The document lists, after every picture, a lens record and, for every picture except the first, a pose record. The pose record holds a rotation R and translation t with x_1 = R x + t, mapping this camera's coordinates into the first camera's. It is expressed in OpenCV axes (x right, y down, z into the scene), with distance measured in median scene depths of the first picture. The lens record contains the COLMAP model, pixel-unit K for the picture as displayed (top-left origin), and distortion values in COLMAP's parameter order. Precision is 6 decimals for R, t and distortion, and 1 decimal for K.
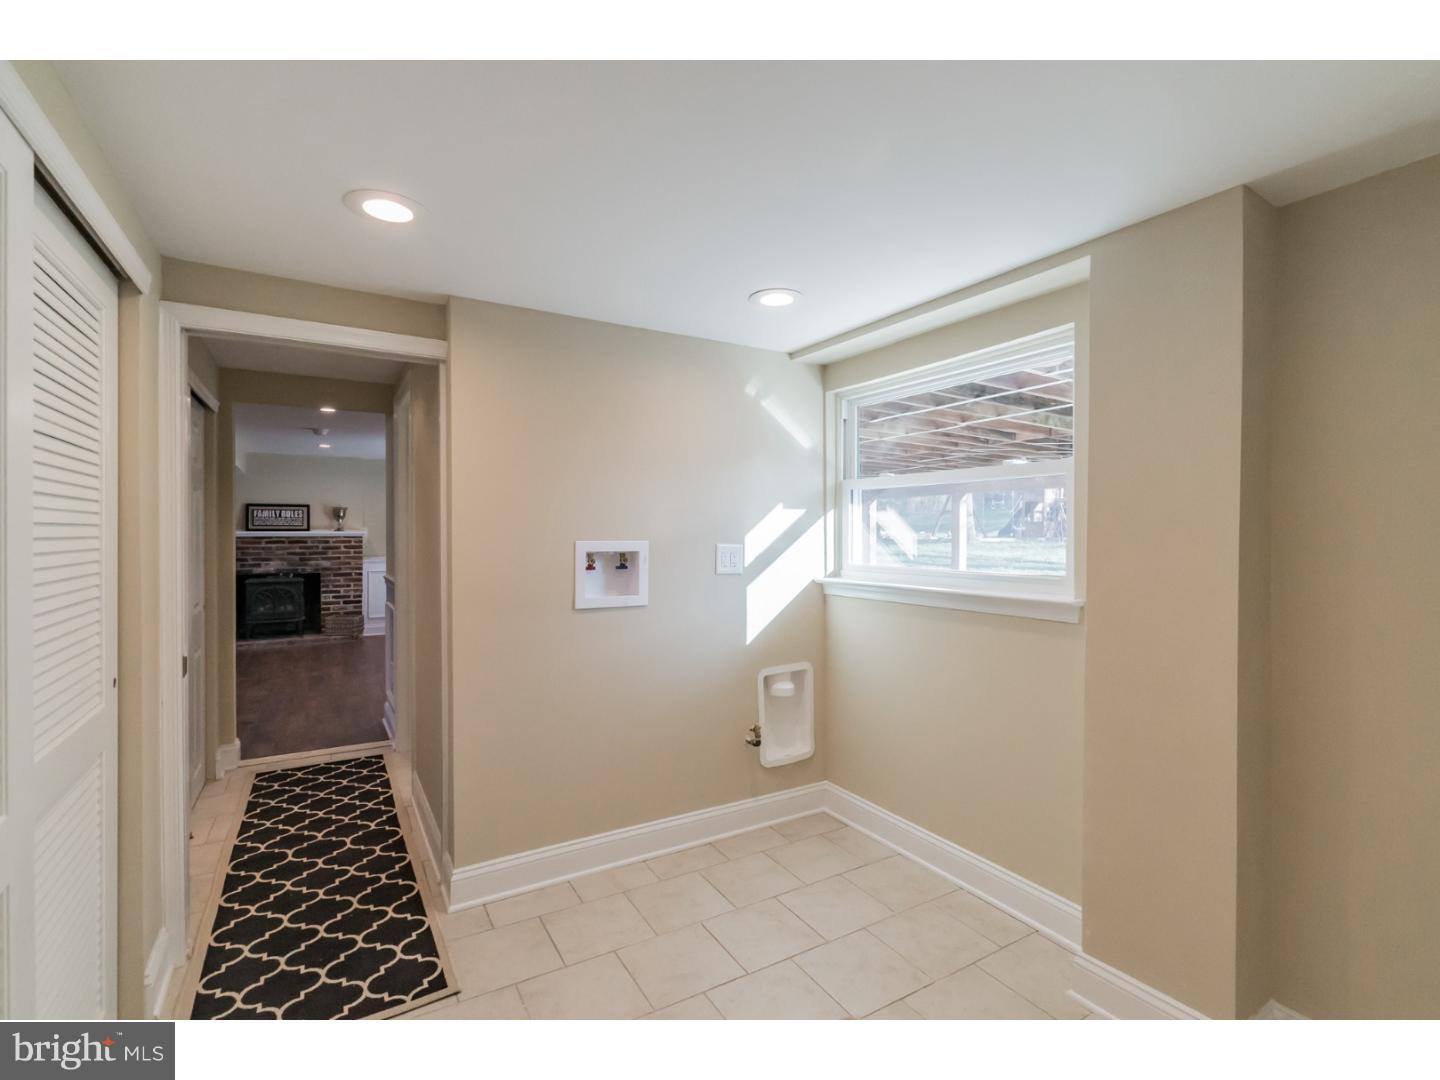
lens RADIAL K [[666.7, 0, 725.4], [0, 666.7, 540.5], [0, 0, 1]] dist [-0.012445, 0.001158]
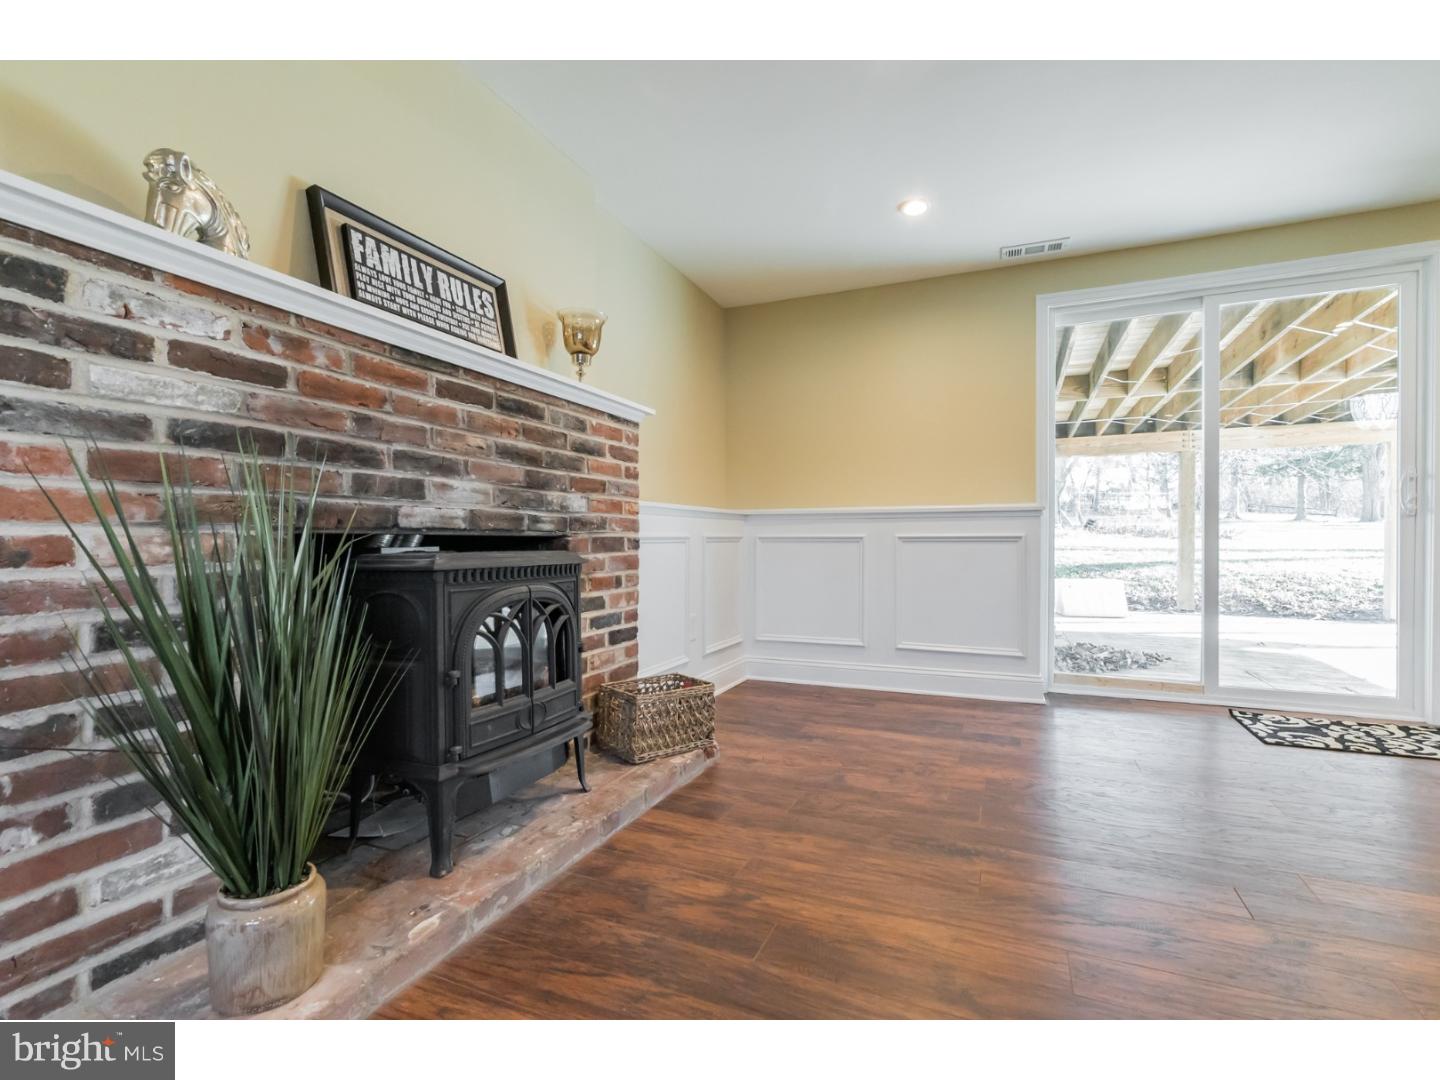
lens RADIAL K [[666.7, 0, 722.1], [0, 666.7, 544.9], [0, 0, 1]] dist [-0.012445, 0.001158]
pose [[0.819359, -0.003071, 0.573272, -0.711736], [0.005619, 0.999981, -0.002674, 0.053116], [-0.573253, 0.005412, 0.819361, 0.737314]]
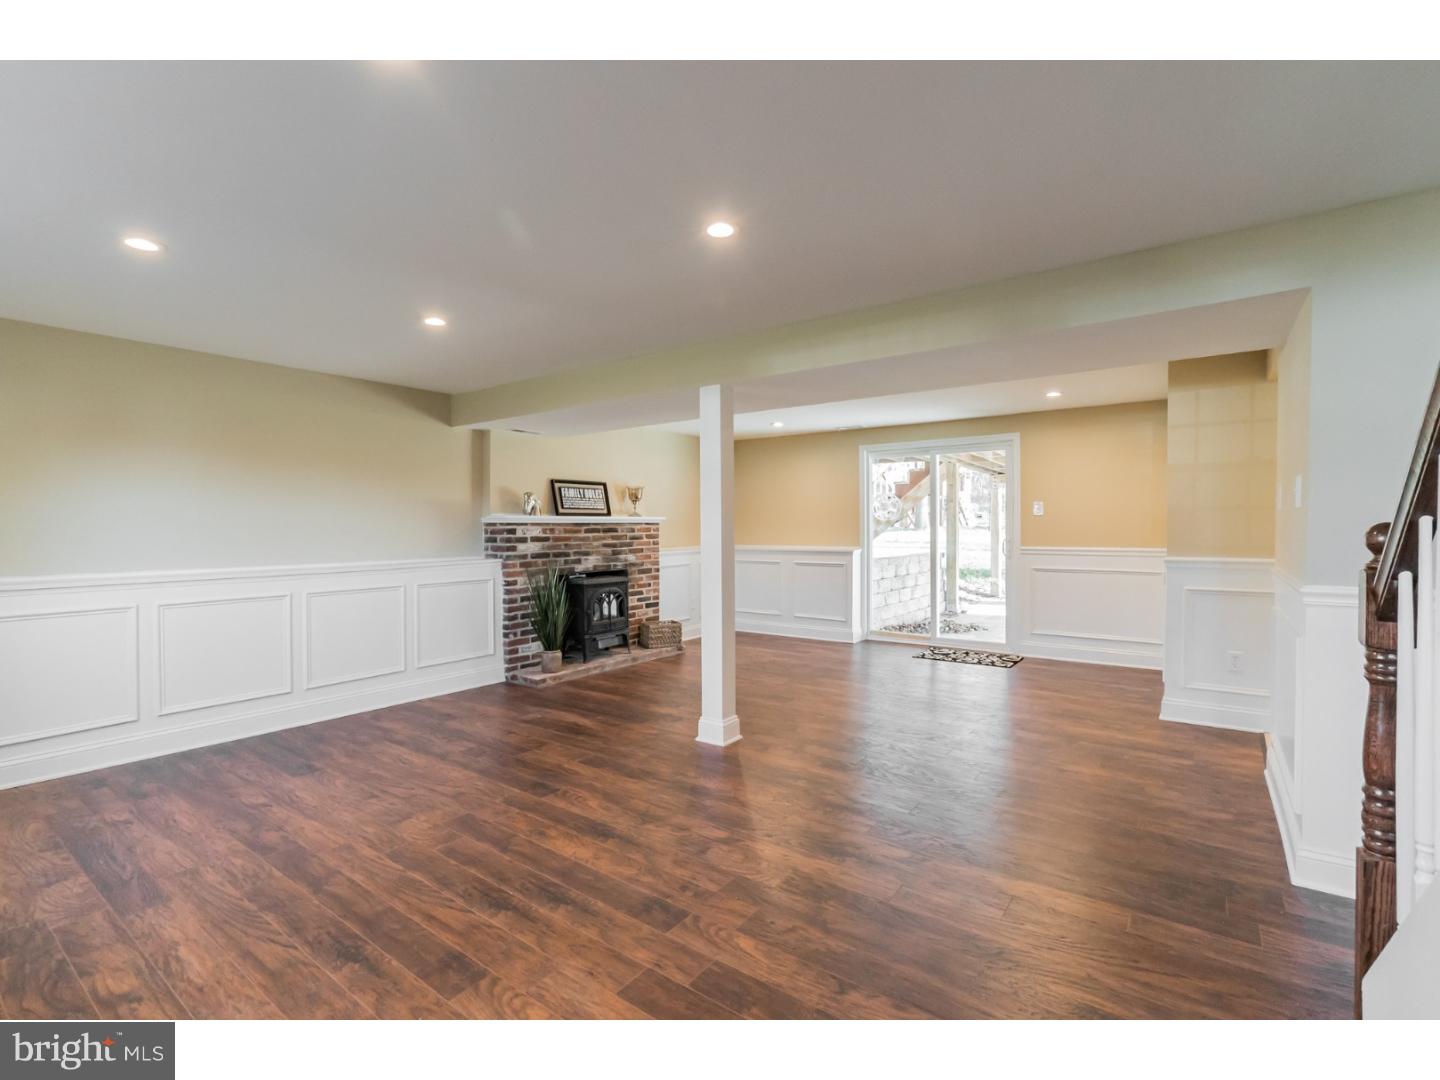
lens RADIAL K [[666.7, 0, 718.4], [0, 666.7, 532.7], [0, 0, 1]] dist [-0.012445, 0.001158]
pose [[0.924049, -0.008636, 0.382177, -0.808407], [0.009297, 0.999957, 0.000116, 0.005947], [-0.382162, 0.003446, 0.924089, 0.230125]]
